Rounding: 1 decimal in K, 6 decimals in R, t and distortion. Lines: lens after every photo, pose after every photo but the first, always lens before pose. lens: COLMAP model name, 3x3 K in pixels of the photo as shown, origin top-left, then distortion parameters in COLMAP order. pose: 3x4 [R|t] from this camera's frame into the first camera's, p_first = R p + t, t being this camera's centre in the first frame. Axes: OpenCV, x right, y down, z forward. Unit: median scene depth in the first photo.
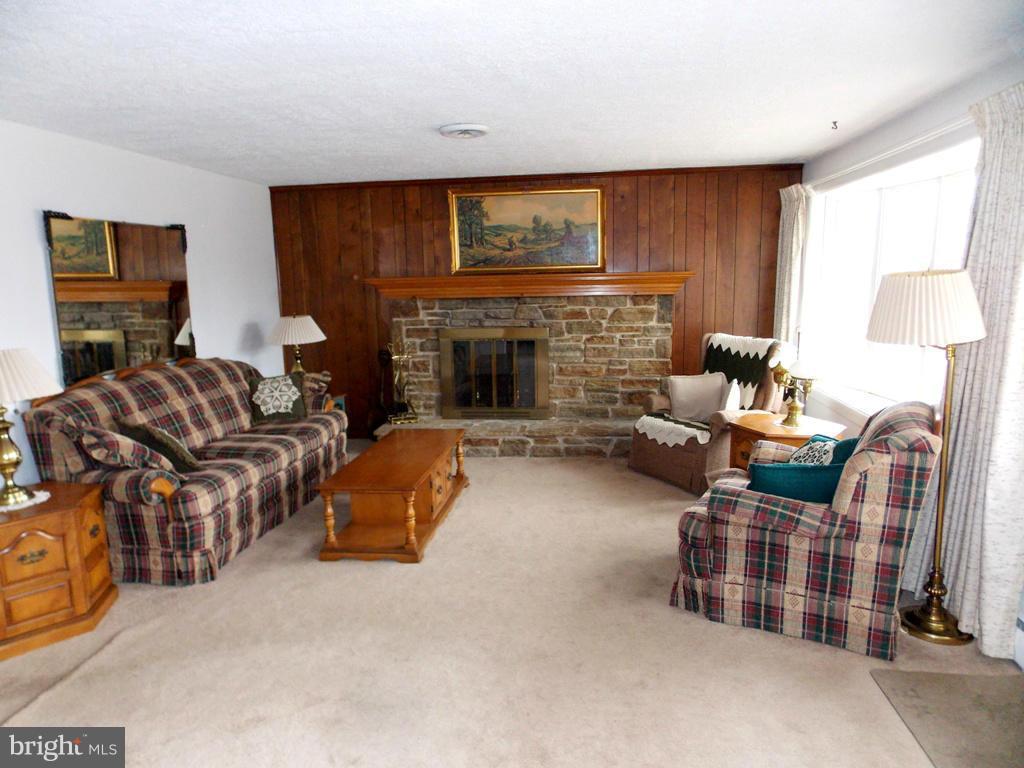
lens RADIAL K [[698.3, 0, 507.4], [0, 698.3, 386.3], [0, 0, 1]] dist [0.012026, 0.002904]
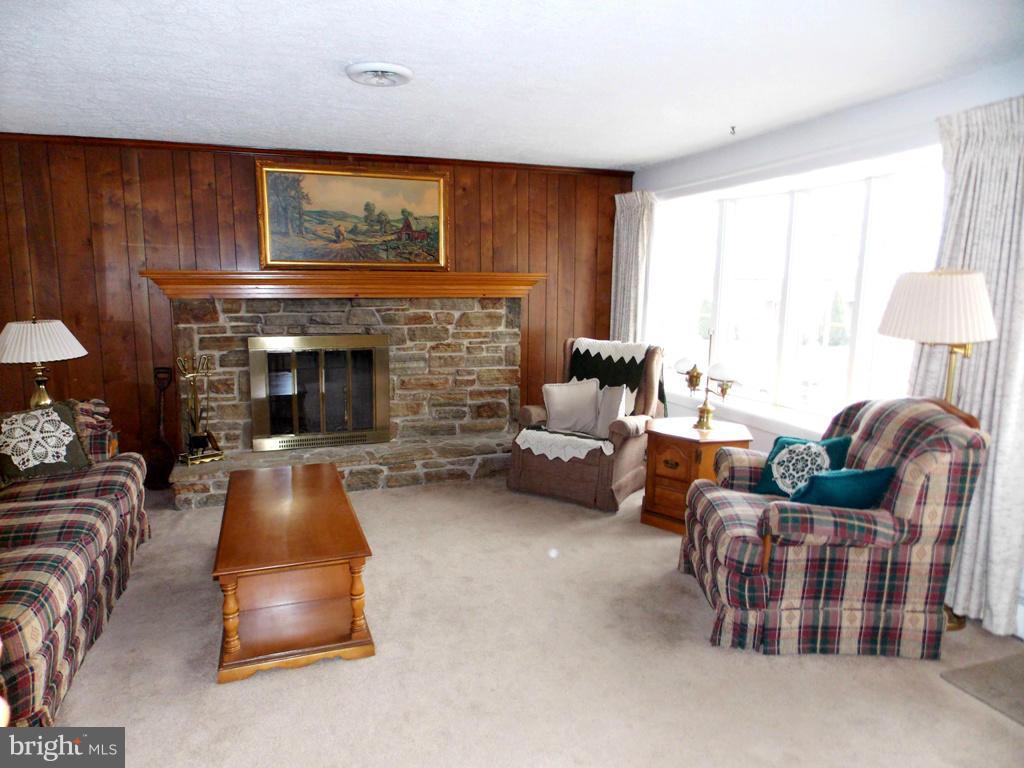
lens RADIAL K [[698.3, 0, 510.7], [0, 698.3, 385.7], [0, 0, 1]] dist [0.012026, 0.002904]
pose [[0.891562, -0.042740, 0.450877, -0.252227], [0.049465, 0.998771, -0.003134, -0.014311], [-0.450189, 0.025097, 0.892581, 0.218823]]
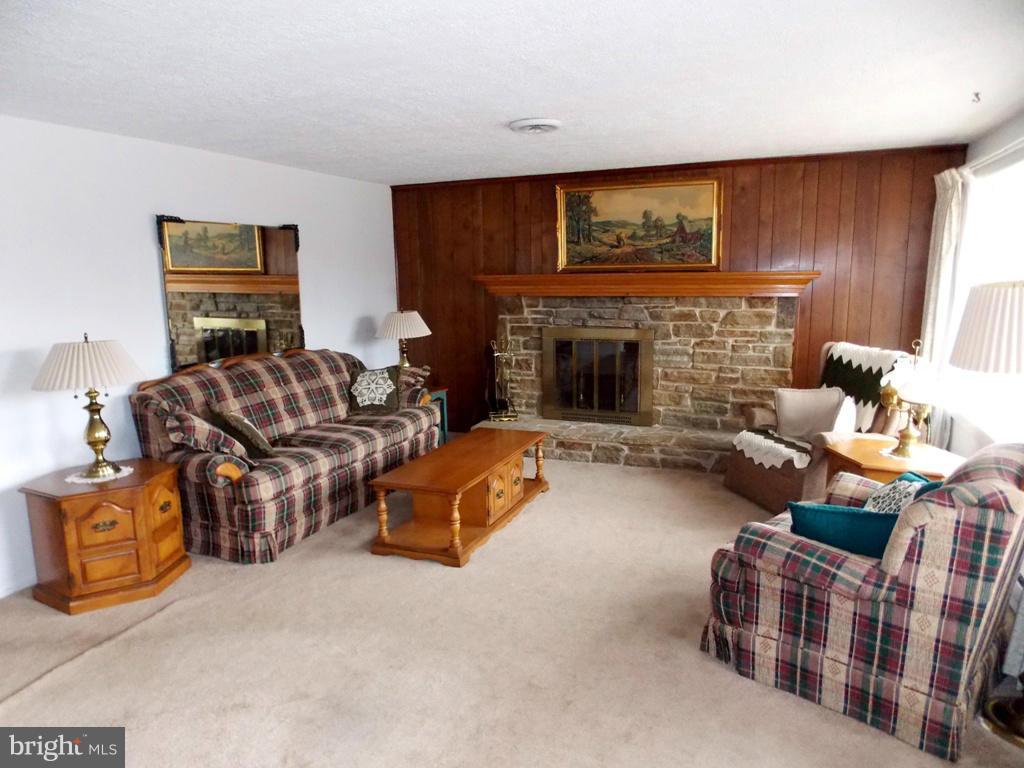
lens RADIAL K [[698.3, 0, 503.7], [0, 698.3, 384.8], [0, 0, 1]] dist [0.012026, 0.002904]
pose [[0.966252, 0.049743, -0.252751, 0.134499], [-0.047297, 0.998757, 0.015750, -0.018980], [0.253220, -0.003265, 0.967403, 0.047745]]
